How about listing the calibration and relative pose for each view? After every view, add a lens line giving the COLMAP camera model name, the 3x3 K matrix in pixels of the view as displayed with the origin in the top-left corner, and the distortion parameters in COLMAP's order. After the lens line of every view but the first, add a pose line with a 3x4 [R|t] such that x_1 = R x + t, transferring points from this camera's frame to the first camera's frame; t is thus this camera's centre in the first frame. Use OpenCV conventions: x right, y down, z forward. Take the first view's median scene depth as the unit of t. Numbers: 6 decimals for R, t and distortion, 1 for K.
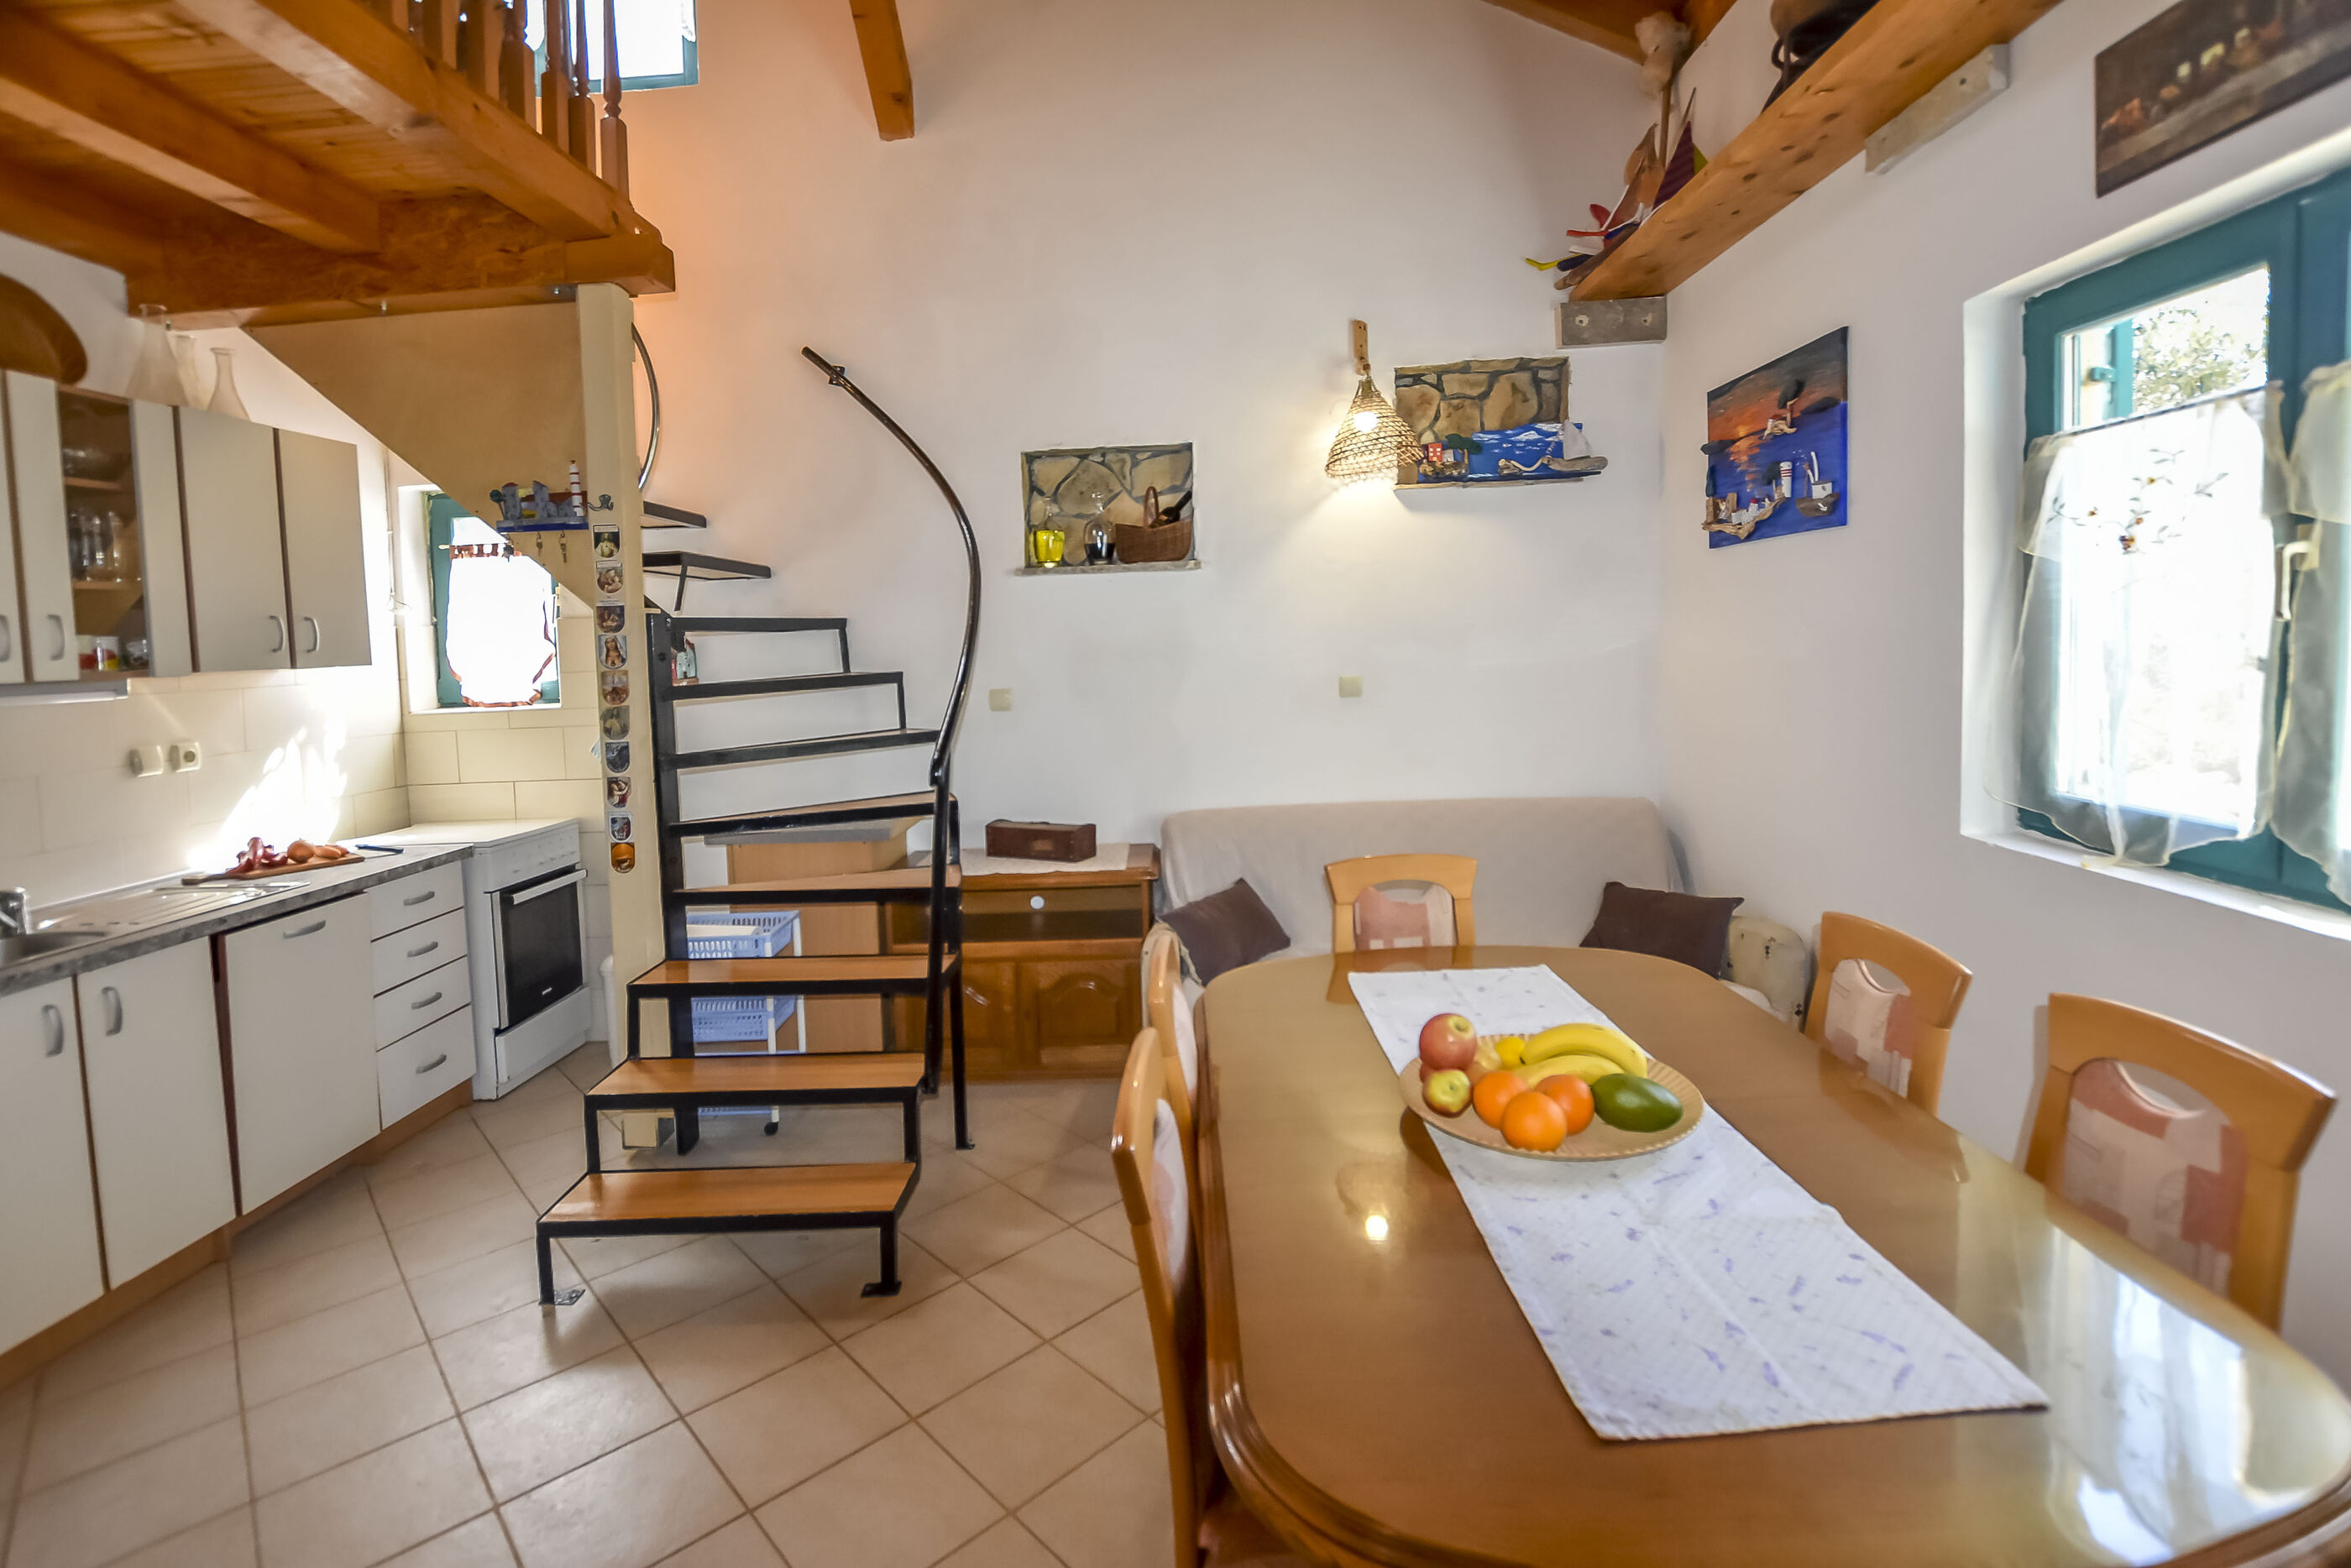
lens RADIAL K [[1109.5, 0, 1148.2], [0, 1109.5, 645.2], [0, 0, 1]] dist [-0.001712, -0.000749]
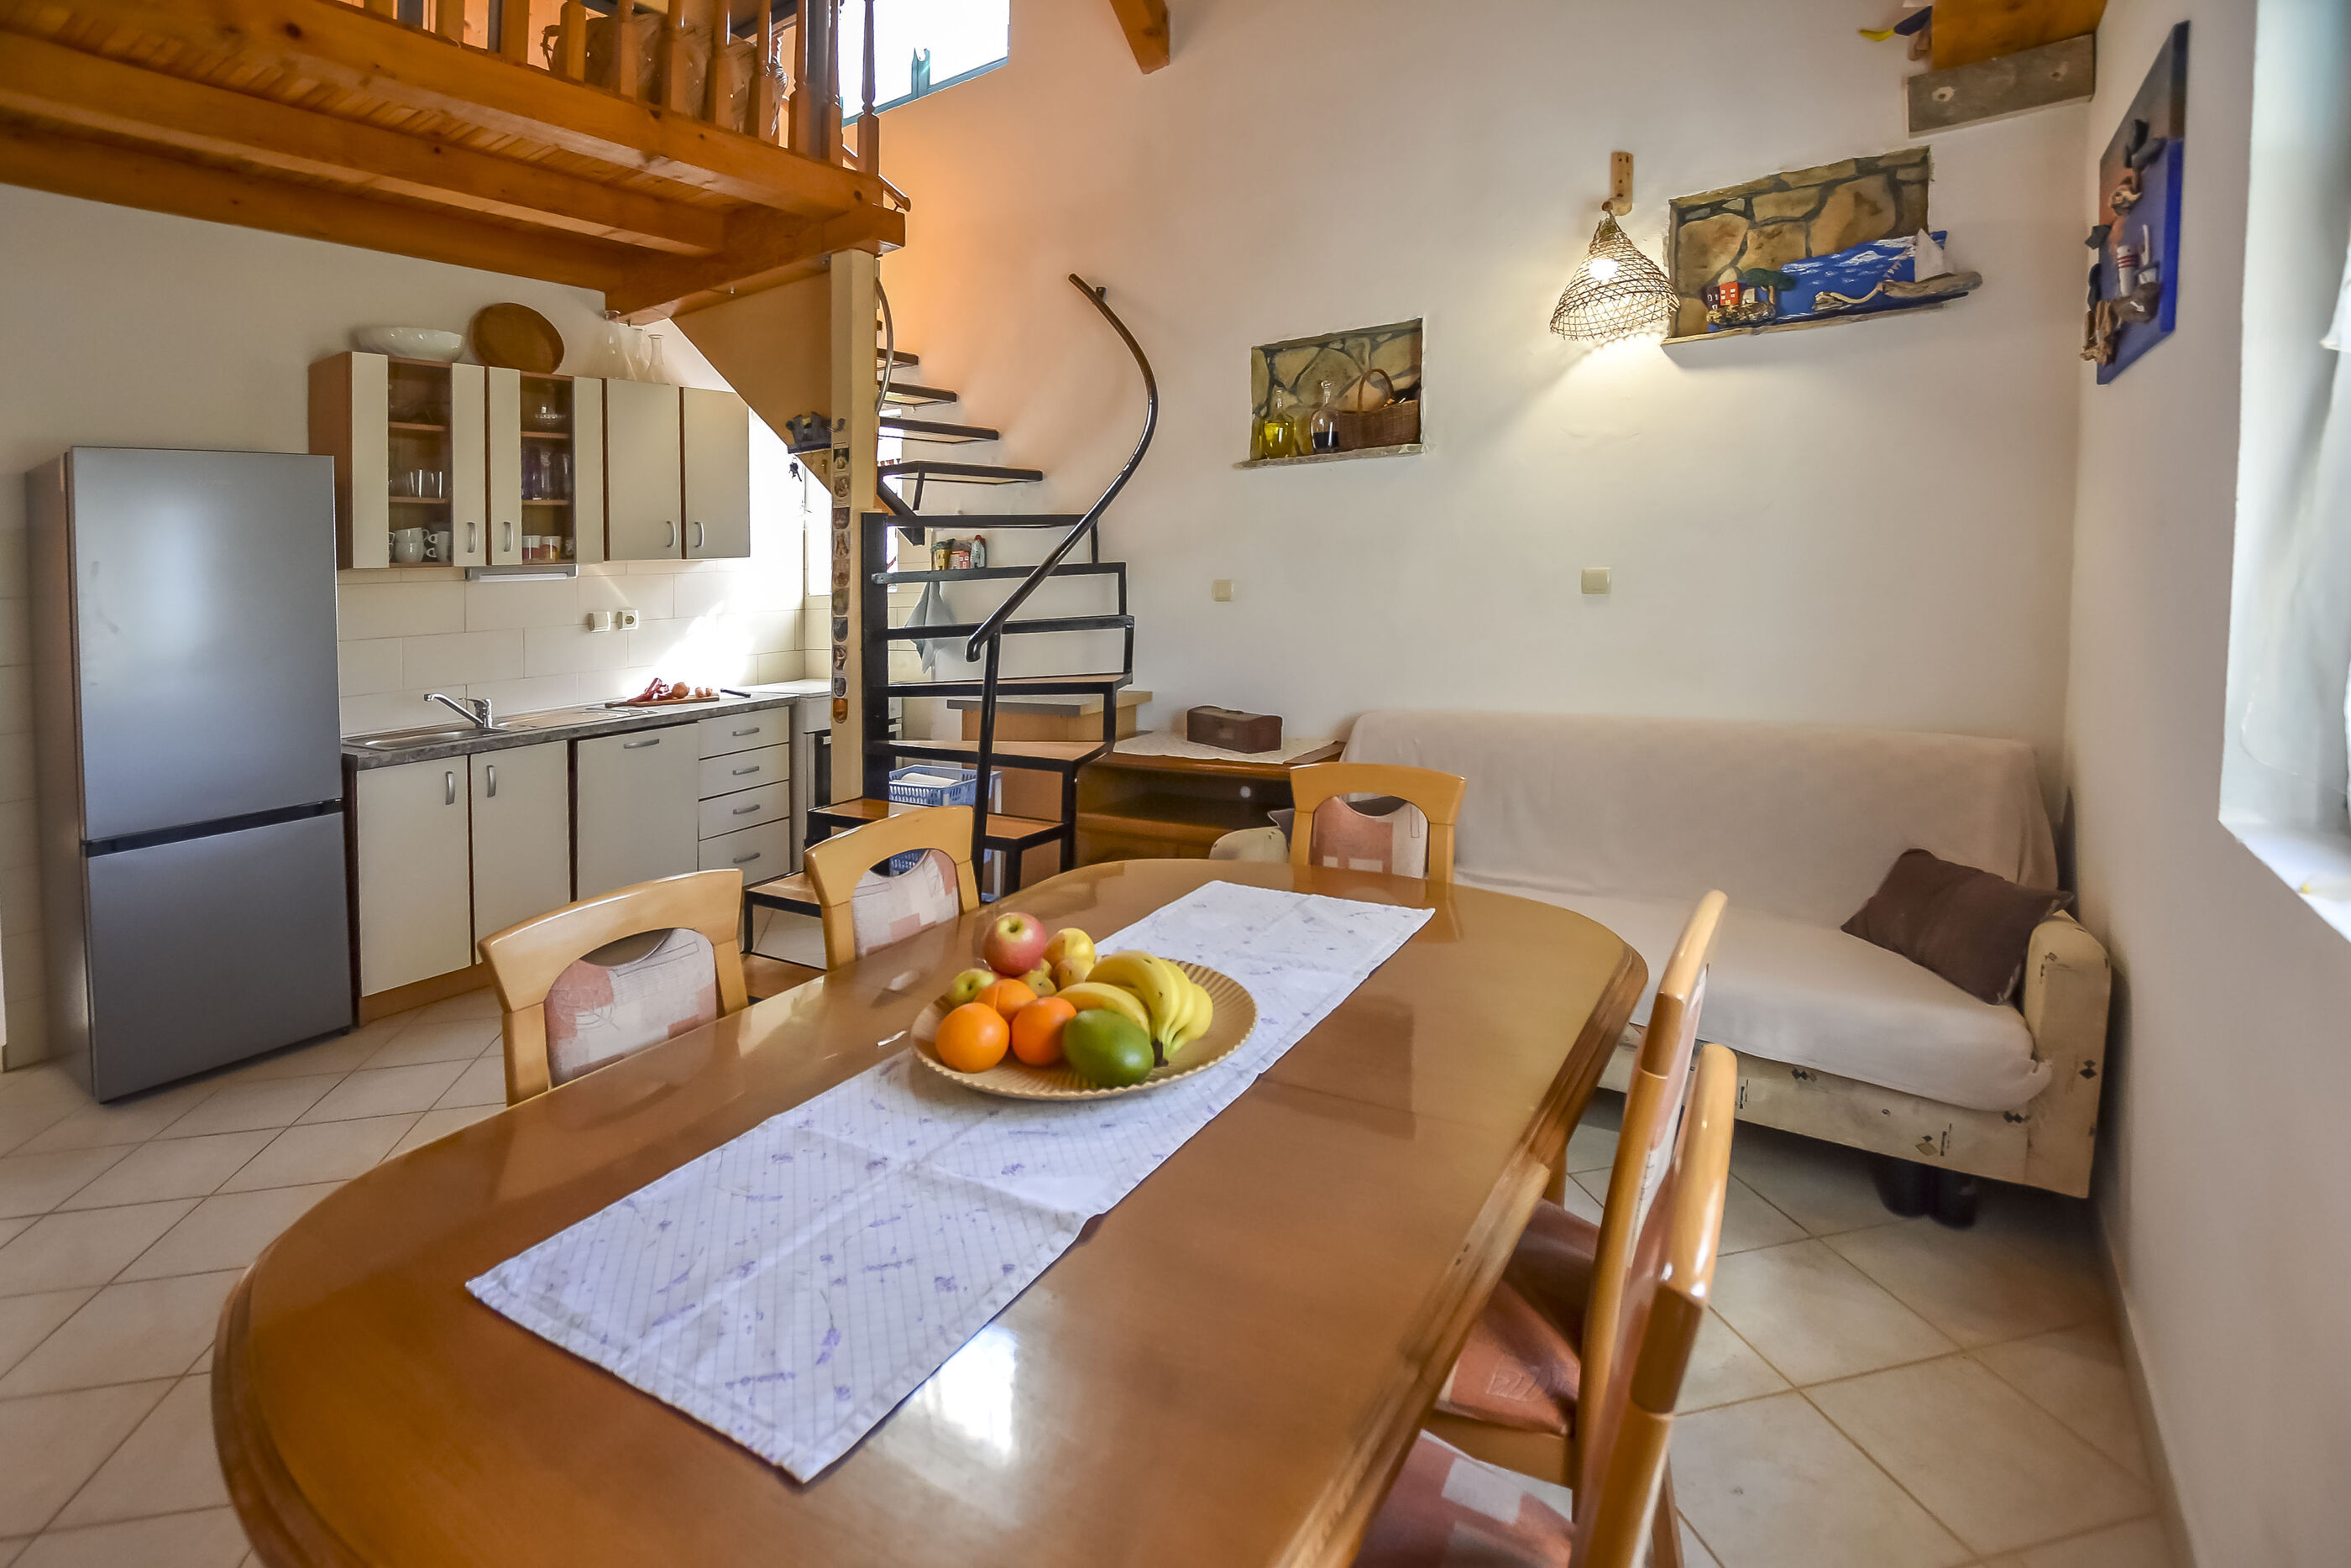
lens RADIAL K [[1082.8, 0, 1157.2], [0, 1082.8, 532.7], [0, 0, 1]] dist [-0.004279, -0.000686]
pose [[0.853322, -0.015162, -0.521164, 0.367030], [0.008938, 0.999856, -0.014453, 0.010660], [0.521308, 0.007675, 0.853334, 0.121785]]
